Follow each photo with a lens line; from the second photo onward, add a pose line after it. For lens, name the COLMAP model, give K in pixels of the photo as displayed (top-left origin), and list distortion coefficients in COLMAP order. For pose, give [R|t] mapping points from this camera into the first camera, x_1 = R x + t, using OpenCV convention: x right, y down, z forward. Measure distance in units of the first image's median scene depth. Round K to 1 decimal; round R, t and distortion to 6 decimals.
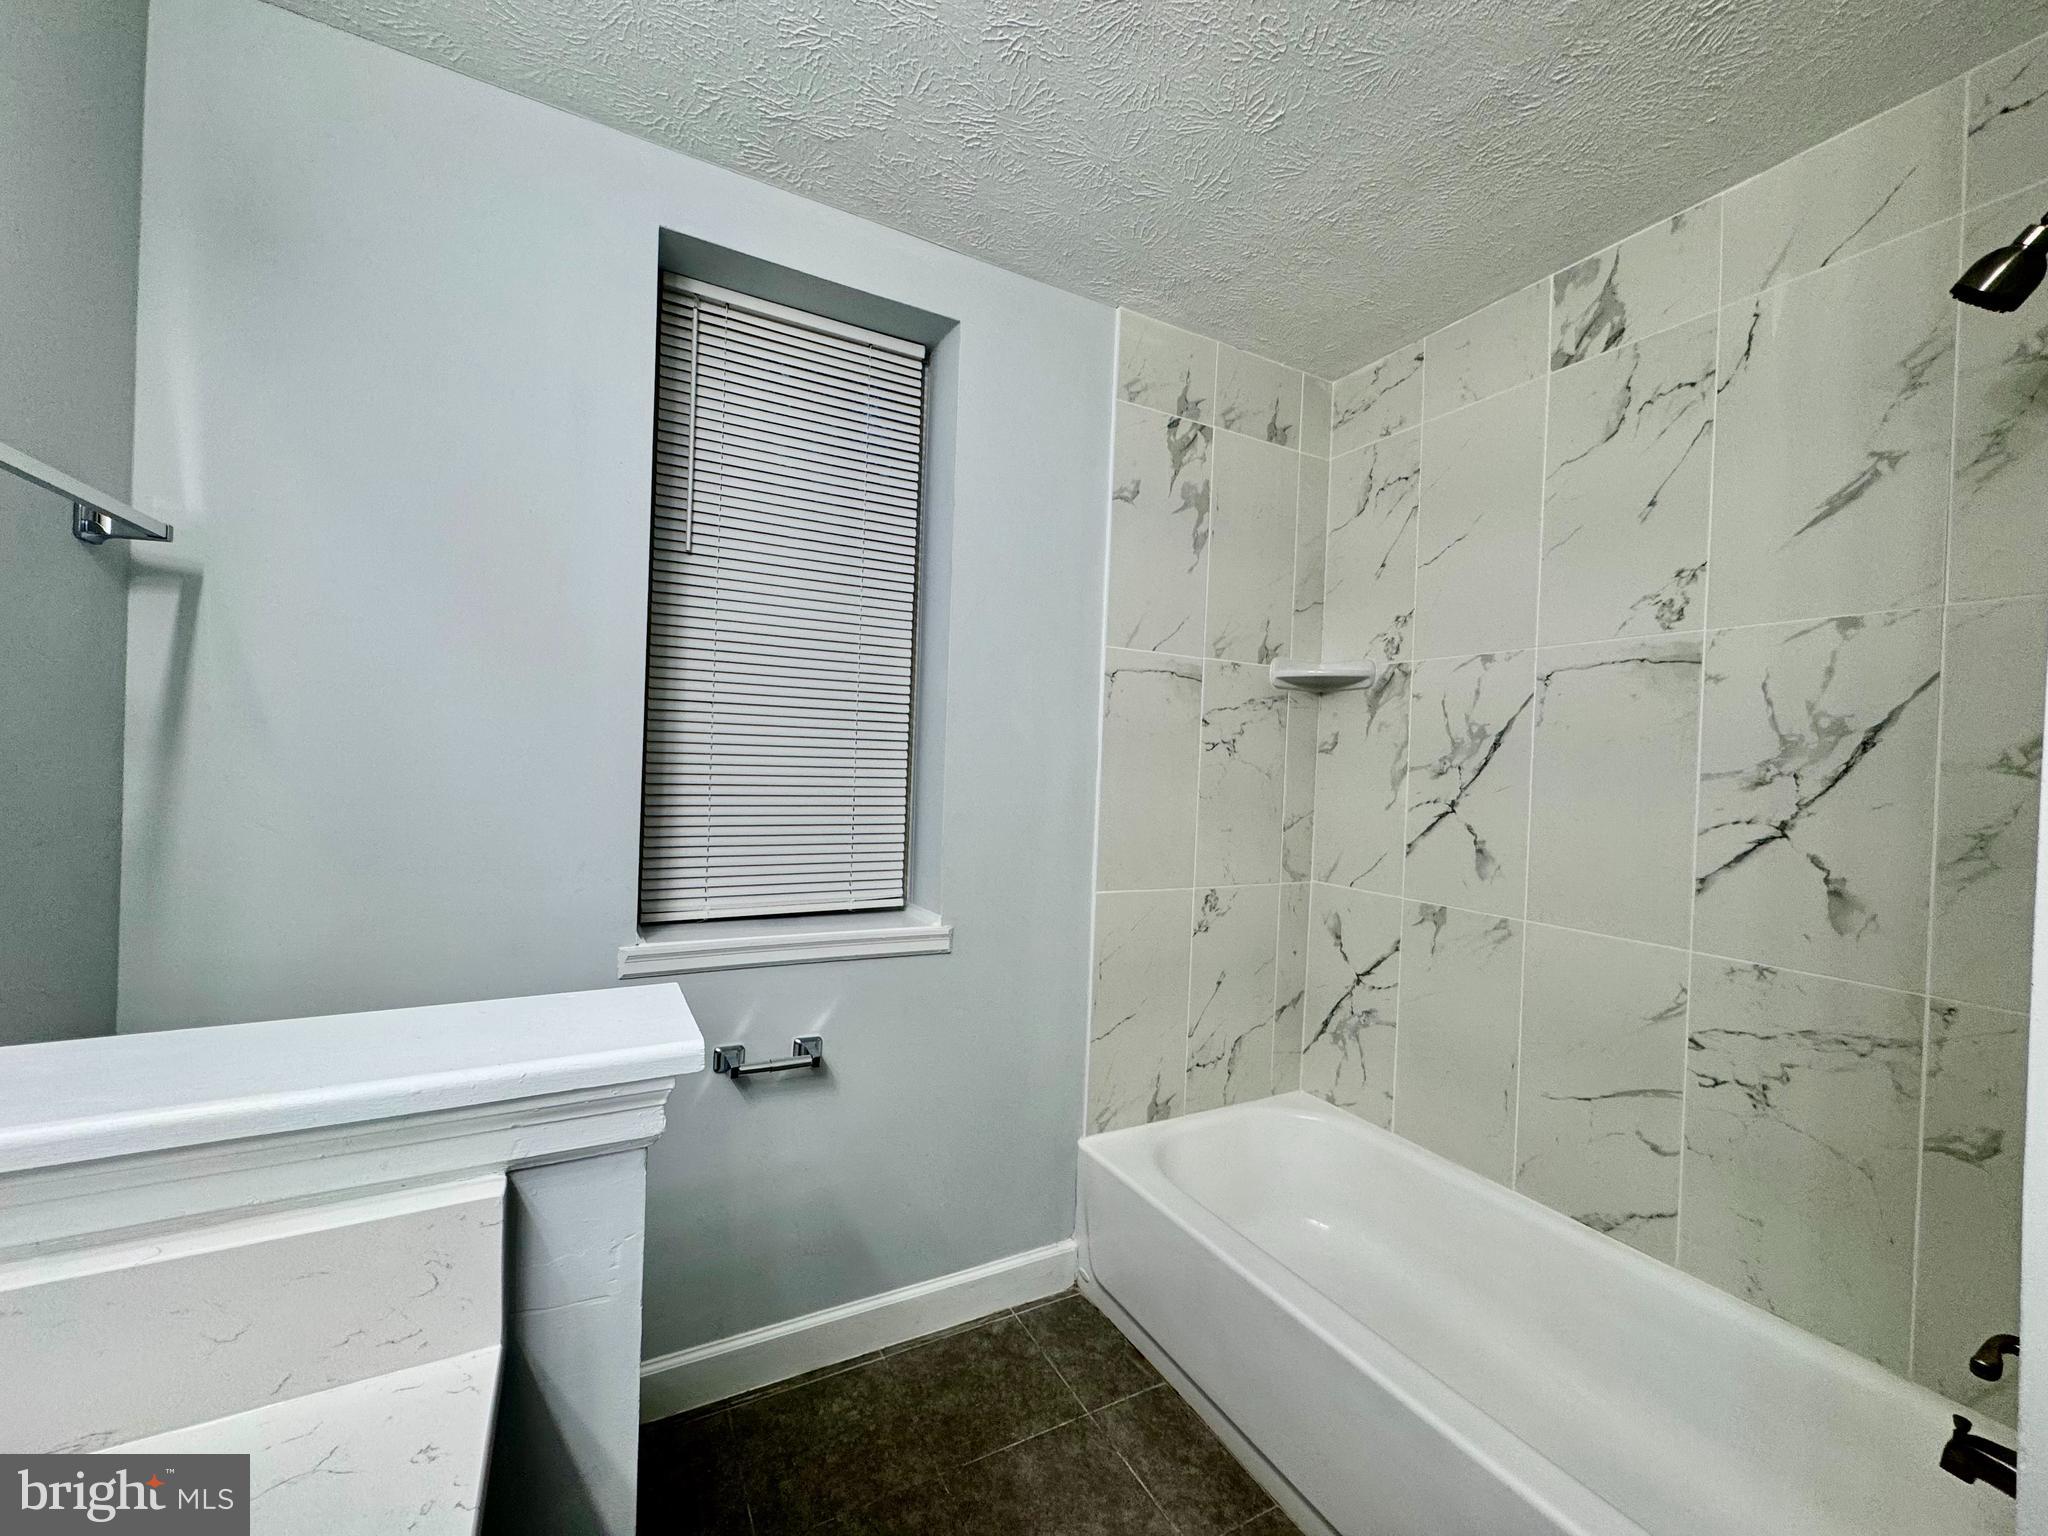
lens RADIAL K [[813.1, 0, 1022.4], [0, 813.1, 770.2], [0, 0, 1]] dist [-0.001690, 0.000143]
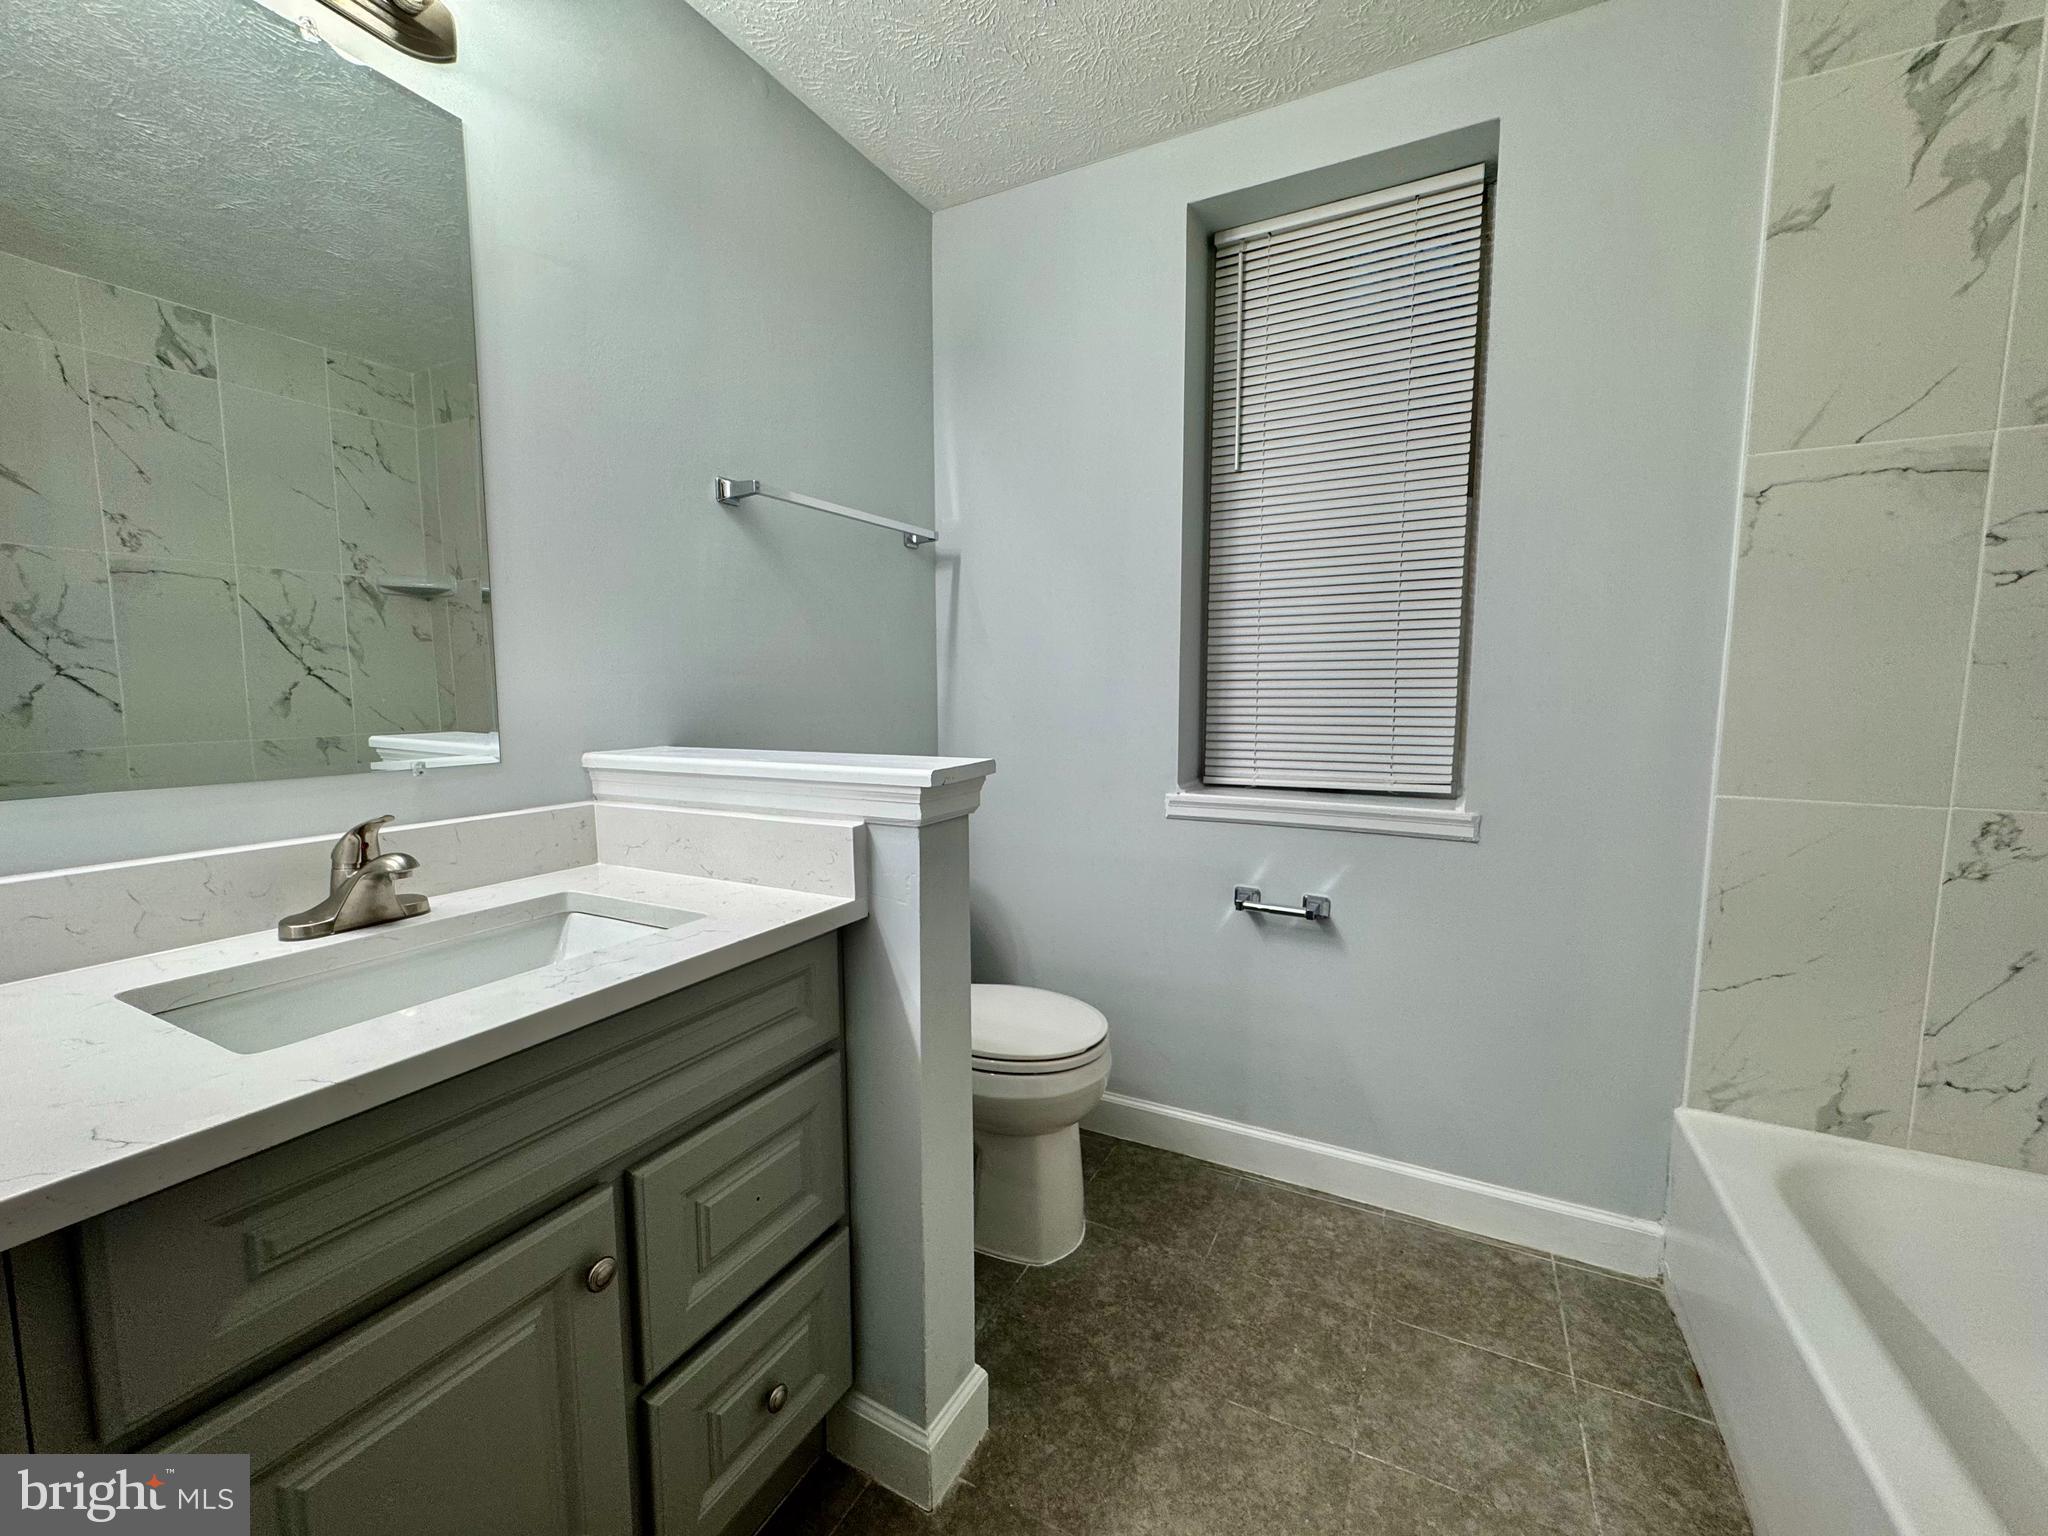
lens RADIAL K [[813.7, 0, 1023.8], [0, 813.7, 769.4], [0, 0, 1]] dist [-0.001662, -0.000145]
pose [[0.564530, 0.048241, -0.824001, 0.350014], [0.016022, 0.997462, 0.069373, 0.064403], [0.825257, -0.052366, 0.562325, 0.055255]]
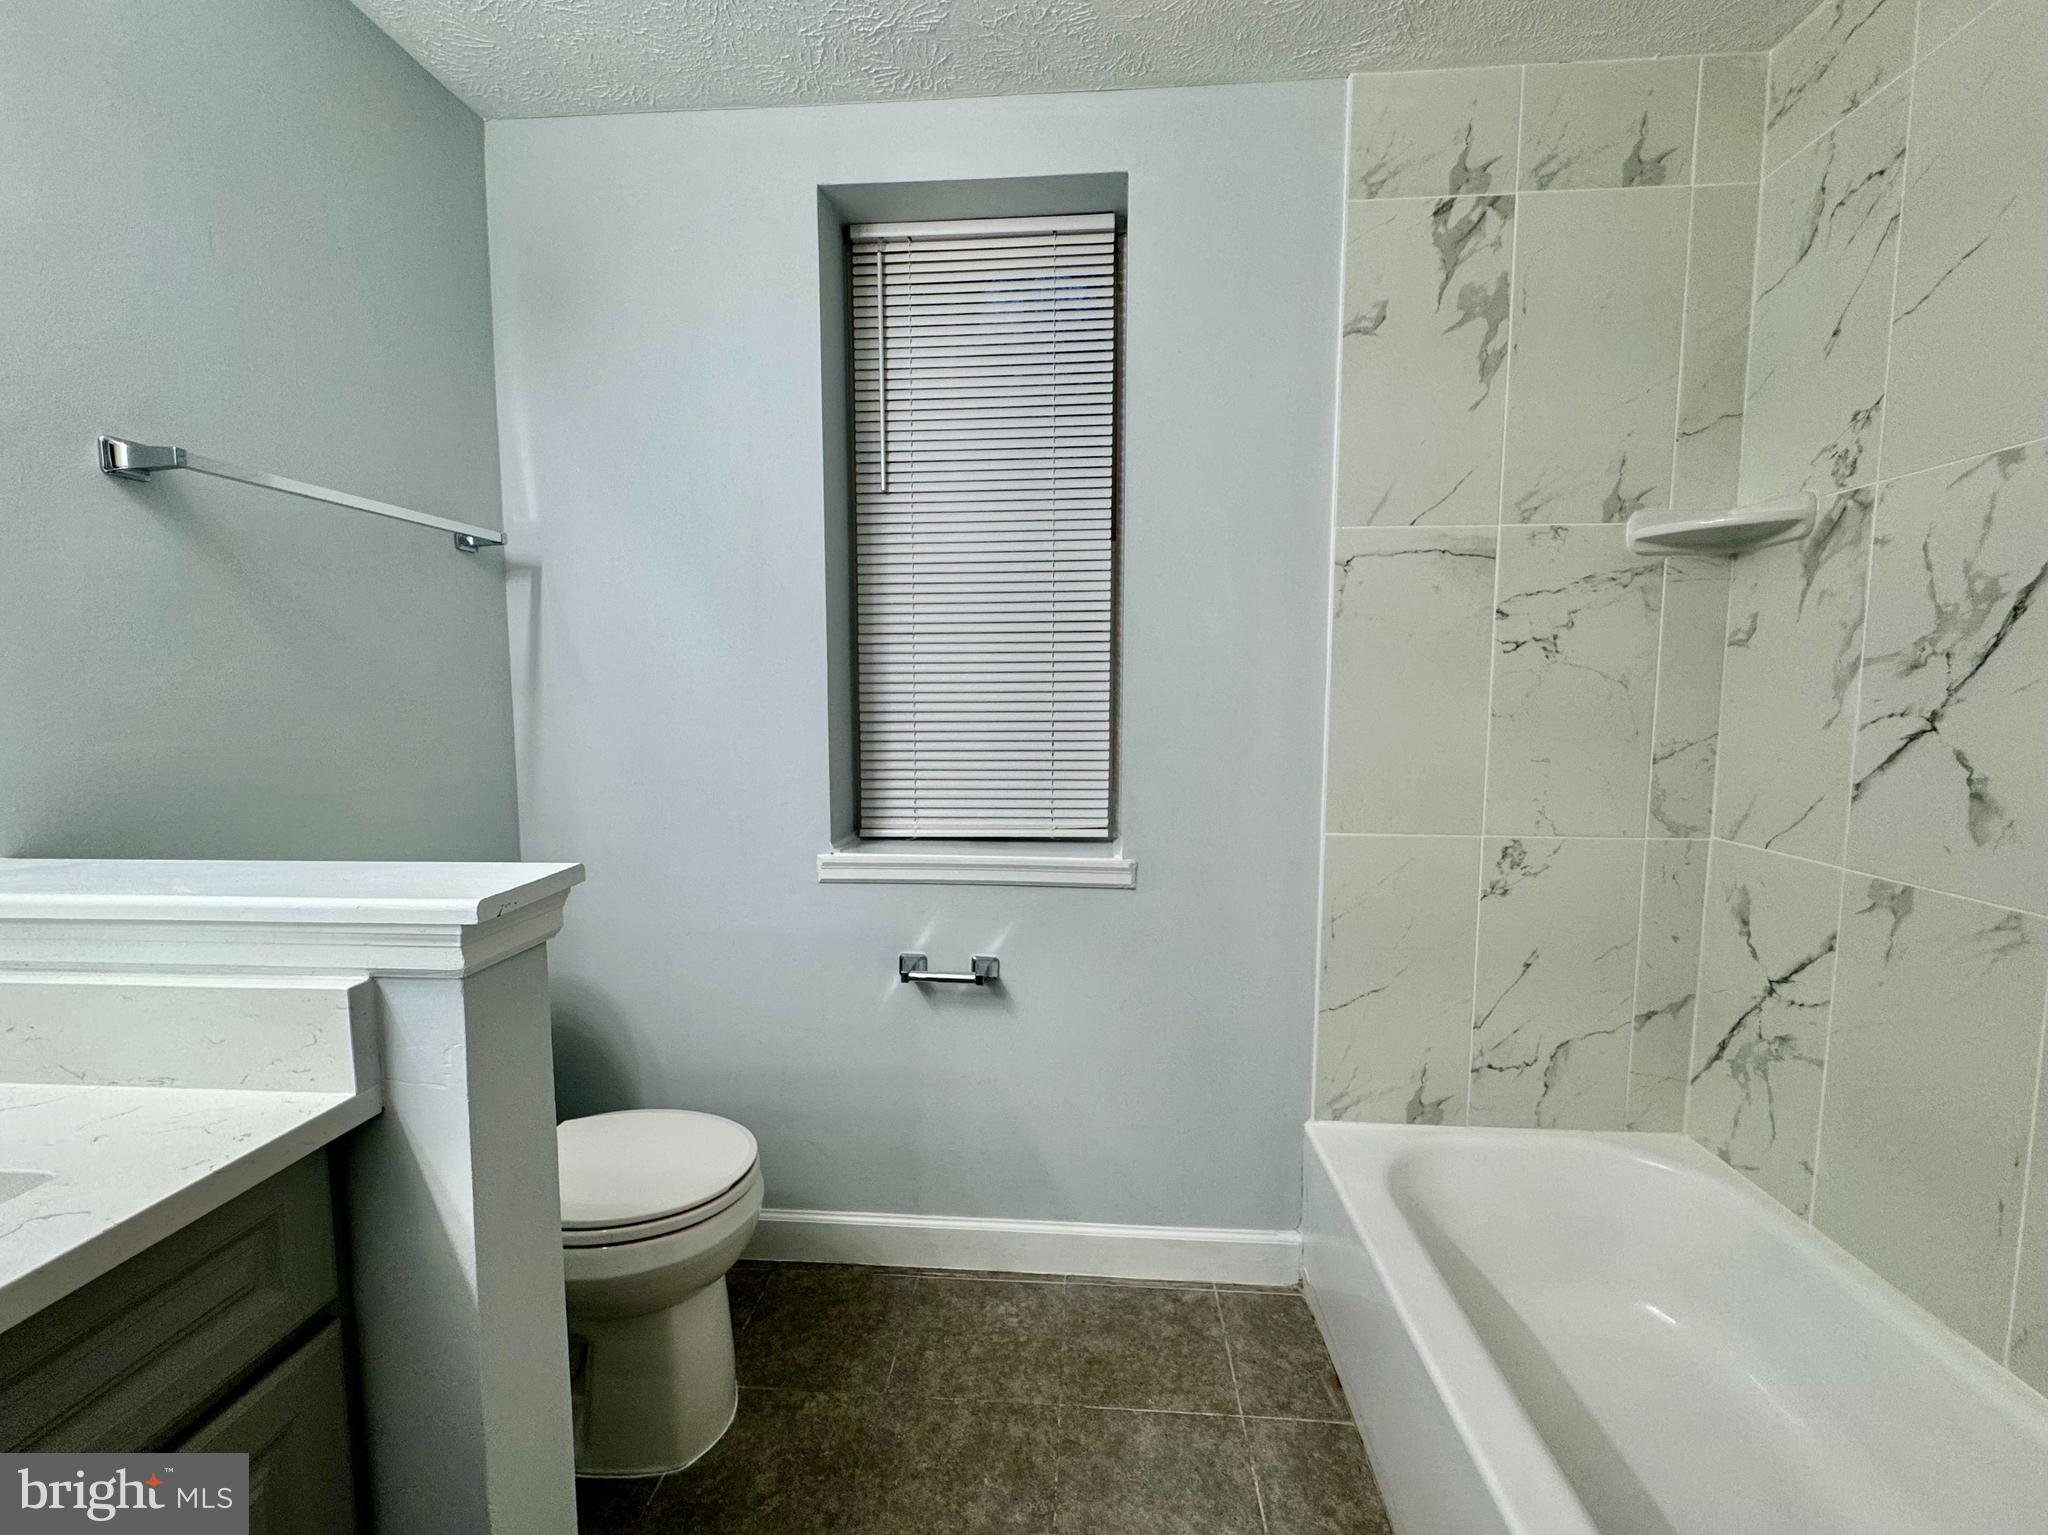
lens RADIAL K [[863.1, 0, 1021.4], [0, 863.1, 769.7], [0, 0, 1]] dist [-0.002242, -0.000022]
pose [[0.843758, 0.012119, -0.536586, 0.302215], [0.026265, 0.997615, 0.063832, 0.022281], [0.536080, -0.067952, 0.841428, 0.108368]]
